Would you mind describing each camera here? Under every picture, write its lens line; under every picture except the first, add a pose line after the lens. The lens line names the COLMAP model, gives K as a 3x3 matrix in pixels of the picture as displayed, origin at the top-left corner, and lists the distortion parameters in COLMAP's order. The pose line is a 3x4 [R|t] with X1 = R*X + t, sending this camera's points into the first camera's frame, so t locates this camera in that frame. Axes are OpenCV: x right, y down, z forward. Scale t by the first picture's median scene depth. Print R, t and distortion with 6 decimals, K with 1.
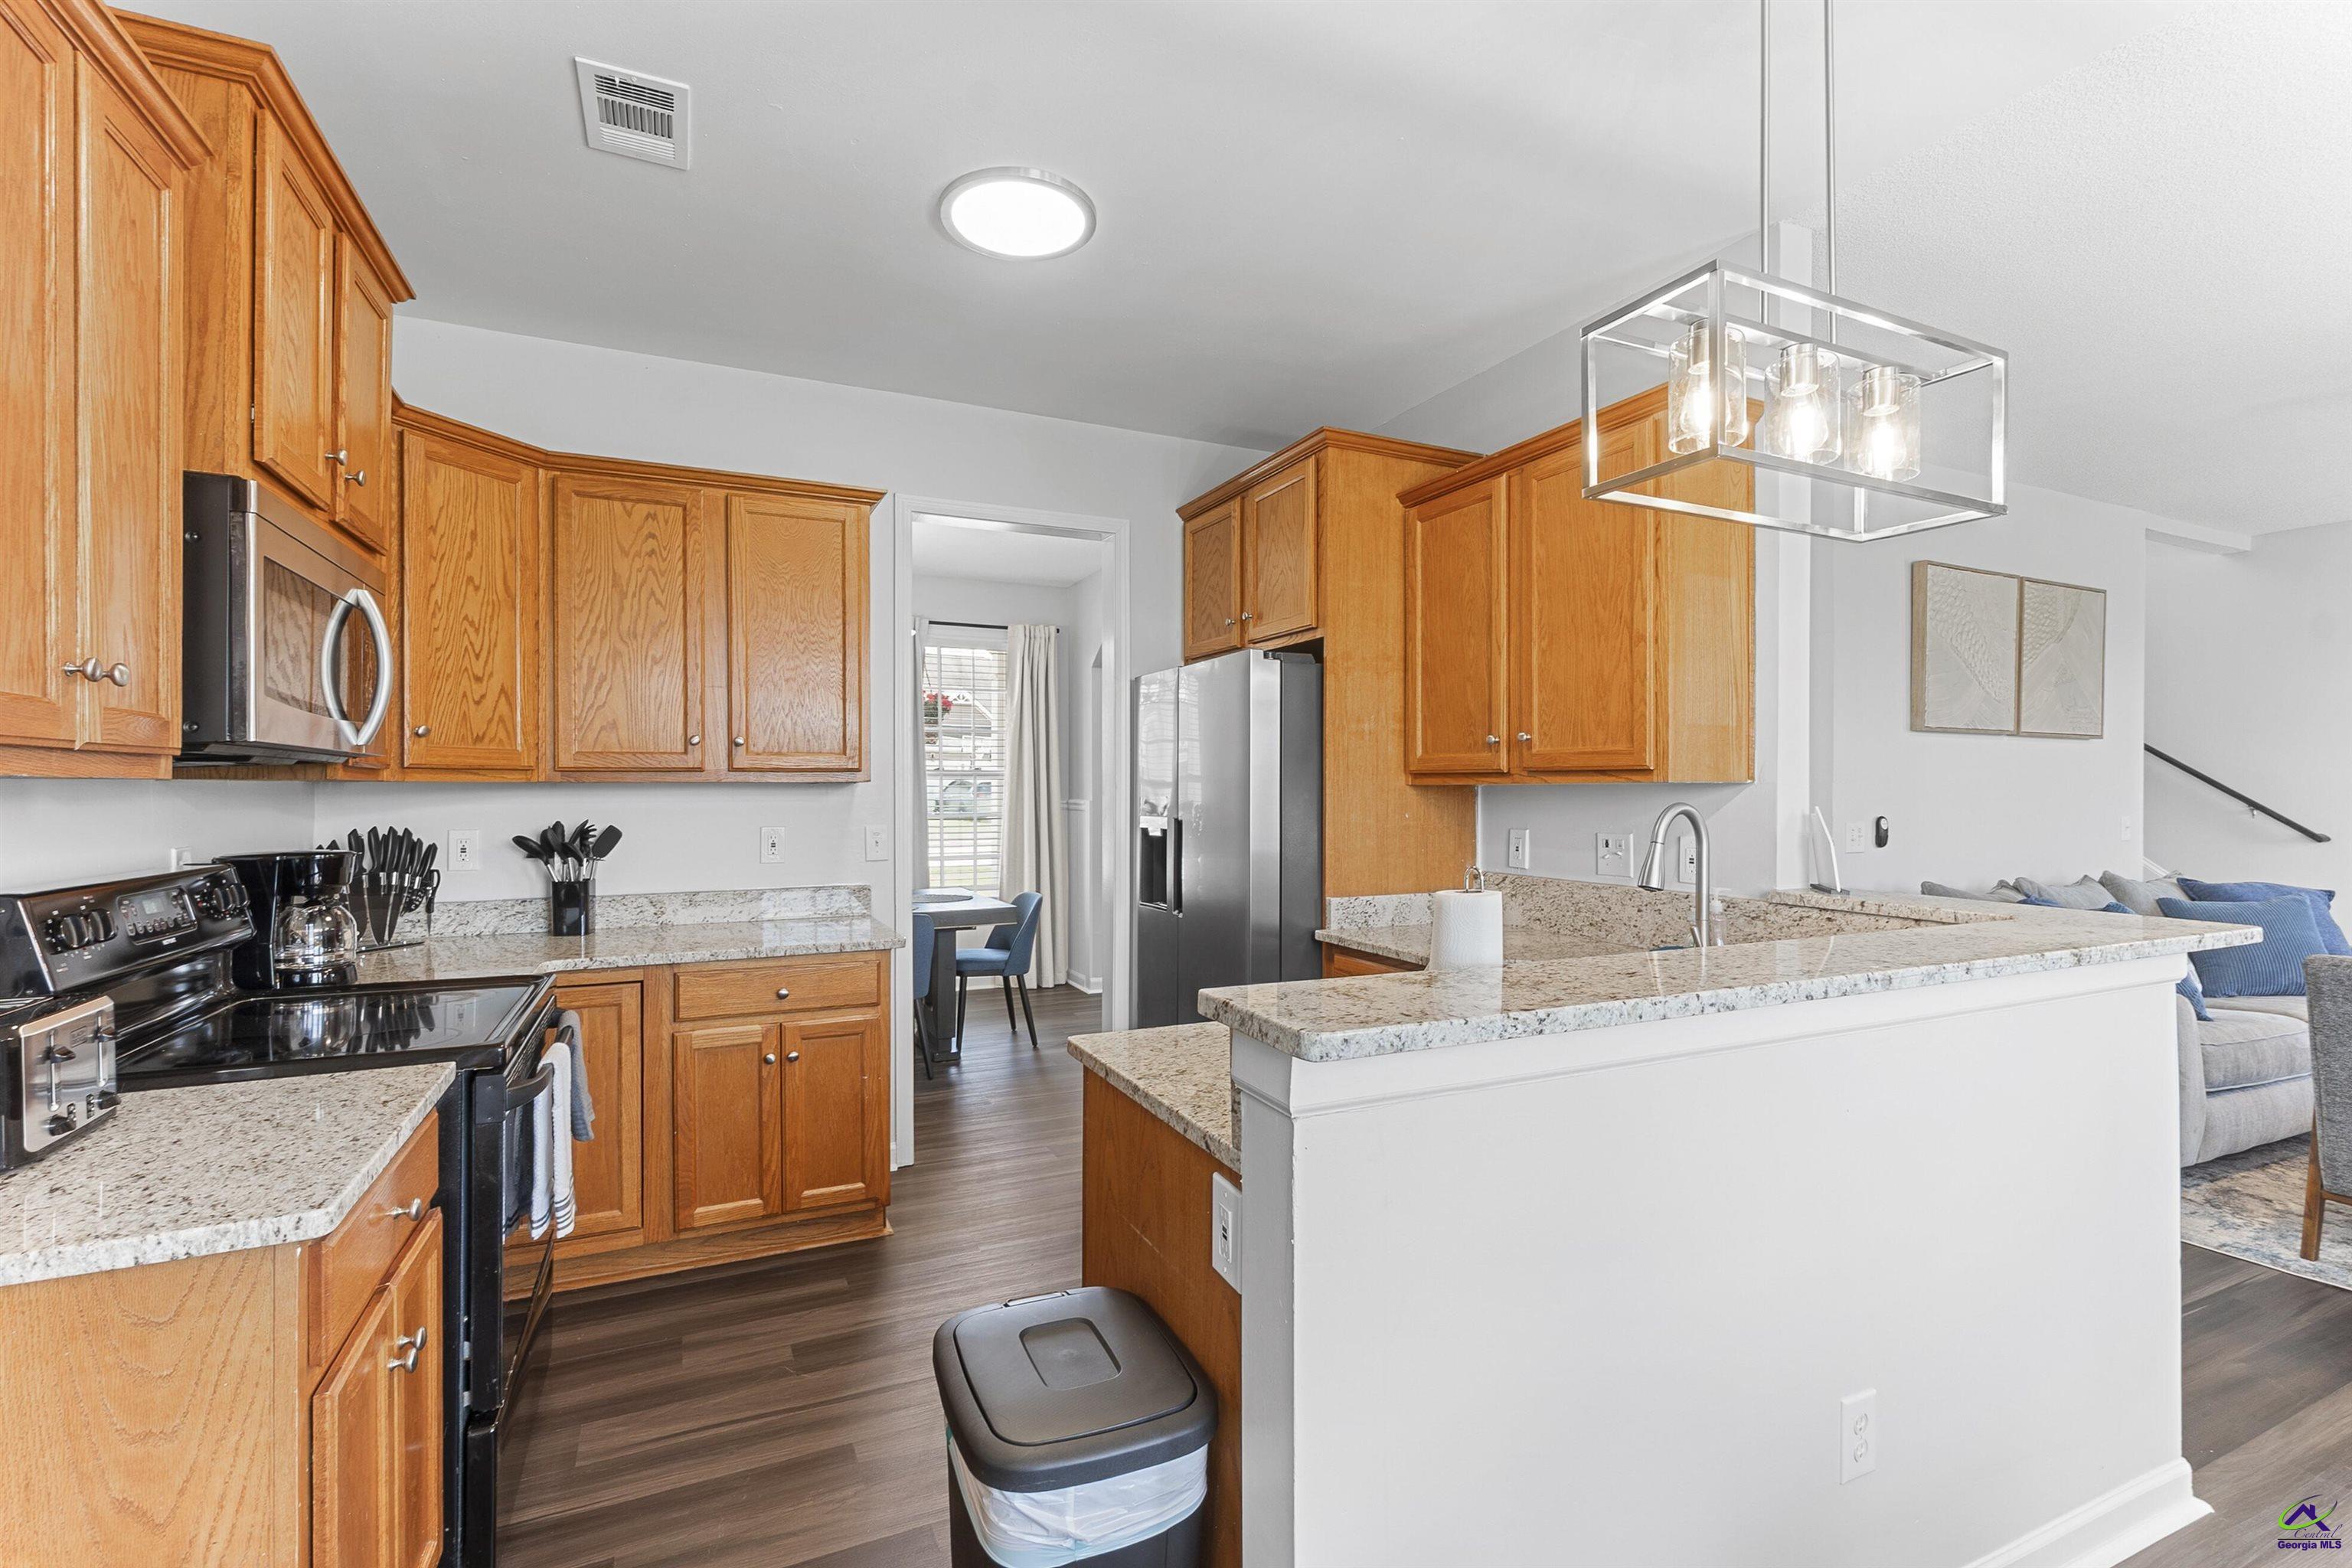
lens RADIAL K [[1033.0, 0, 1146.4], [0, 1033.0, 788.5], [0, 0, 1]] dist [-0.001216, 0.002550]
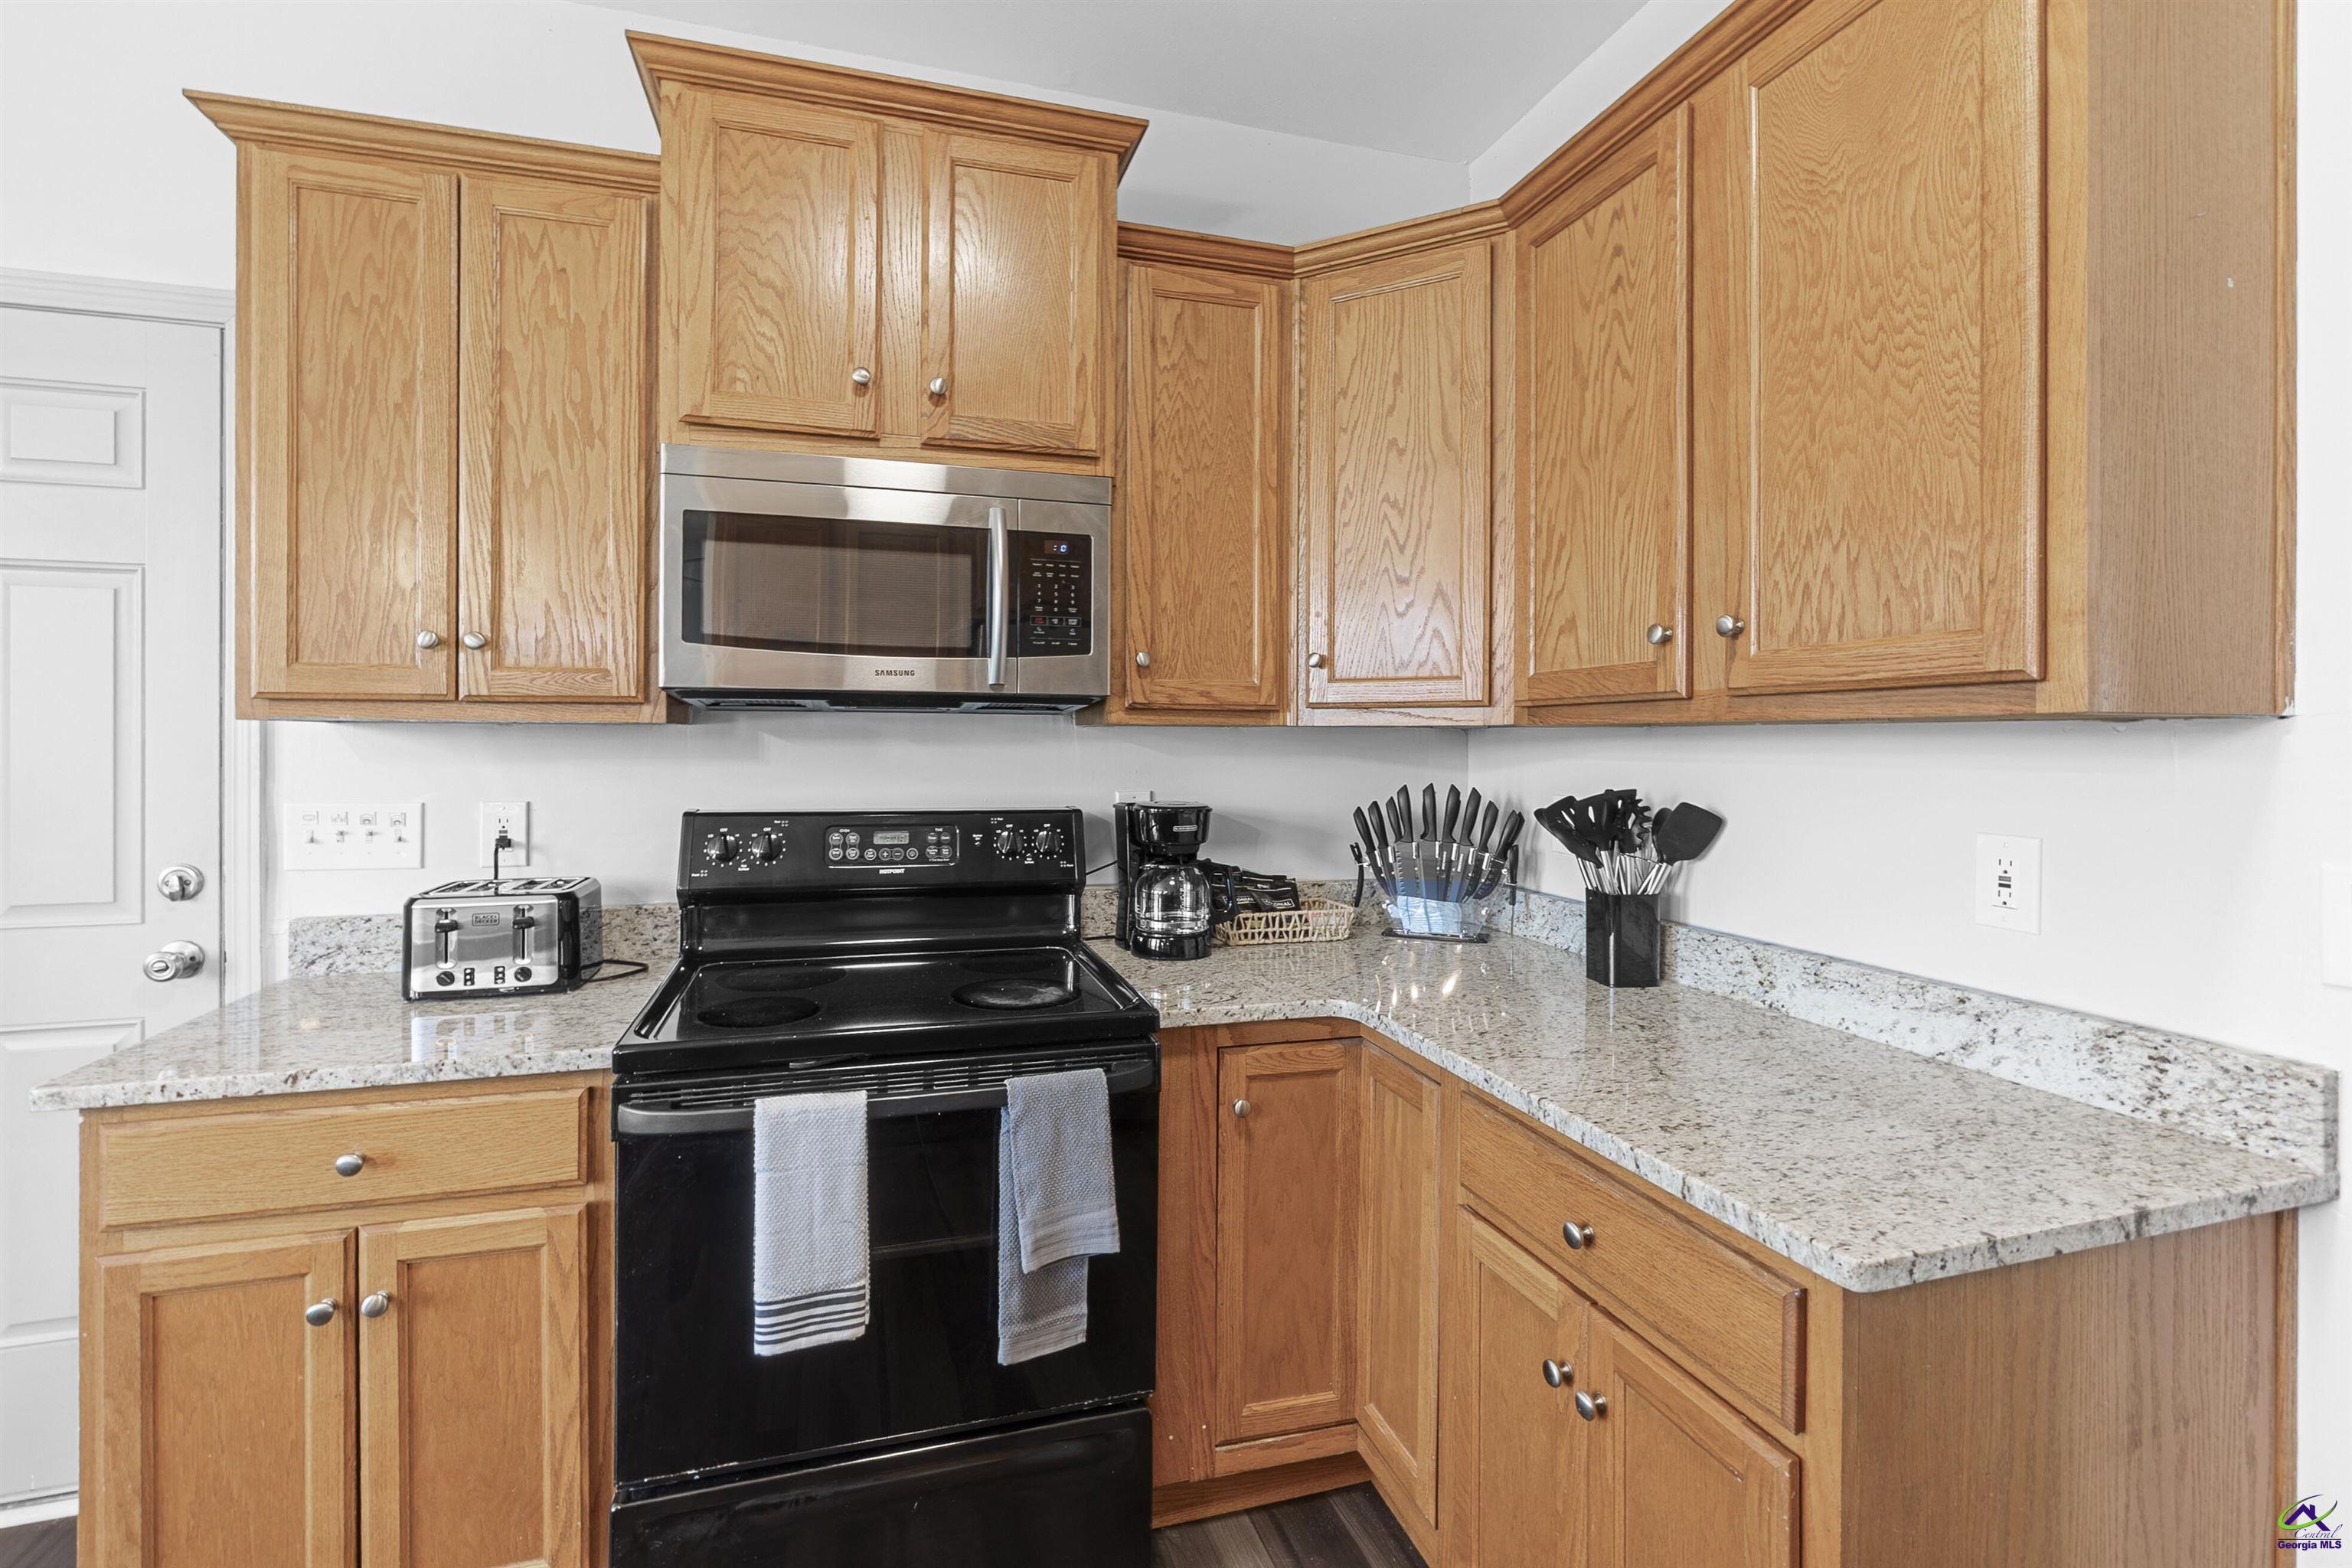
lens RADIAL K [[1033.0, 0, 1170.7], [0, 1033.0, 736.7], [0, 0, 1]] dist [-0.001216, 0.002550]
pose [[-0.121347, -0.002563, -0.992607, 0.068111], [-0.003854, 0.999990, -0.002110, 0.002937], [0.992603, 0.003570, -0.121356, 0.850382]]
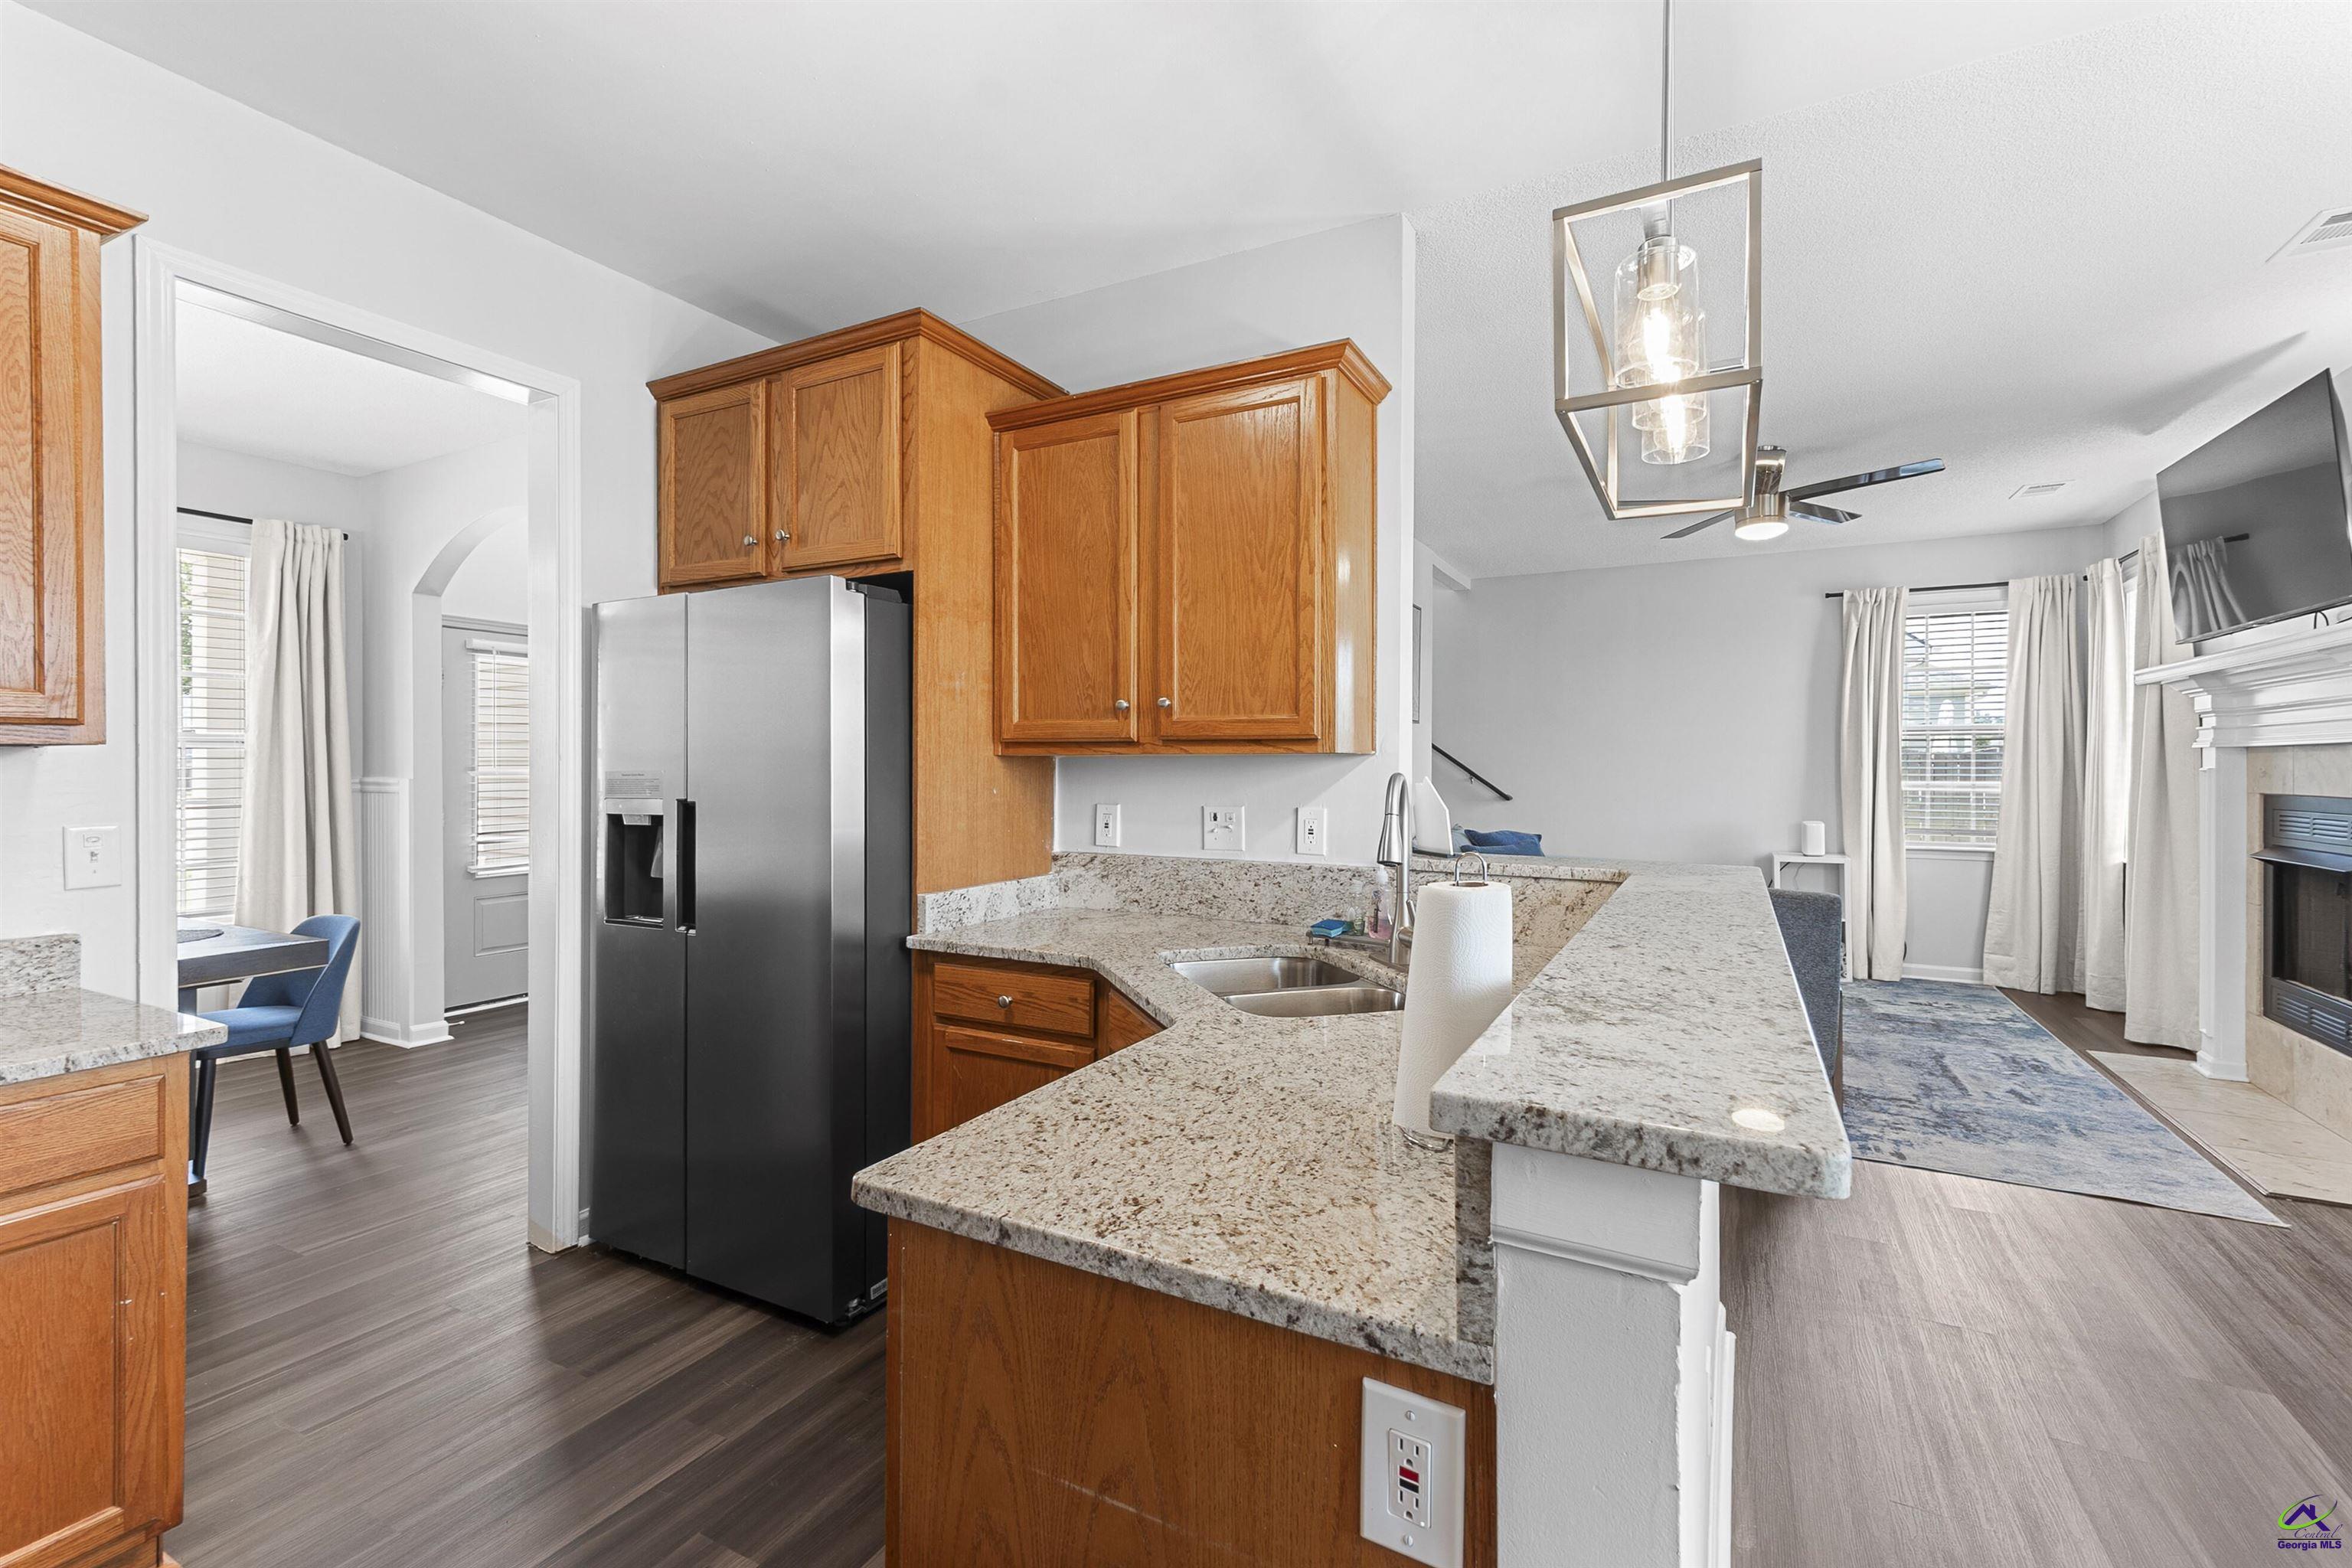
lens RADIAL K [[1033.0, 0, 1156.8], [0, 1033.0, 765.7], [0, 0, 1]] dist [-0.001216, 0.002550]
pose [[0.795181, -0.000085, 0.606373, -0.174241], [-0.000316, 1.000000, 0.000554, 0.004755], [-0.606373, -0.000632, 0.795180, 0.258141]]
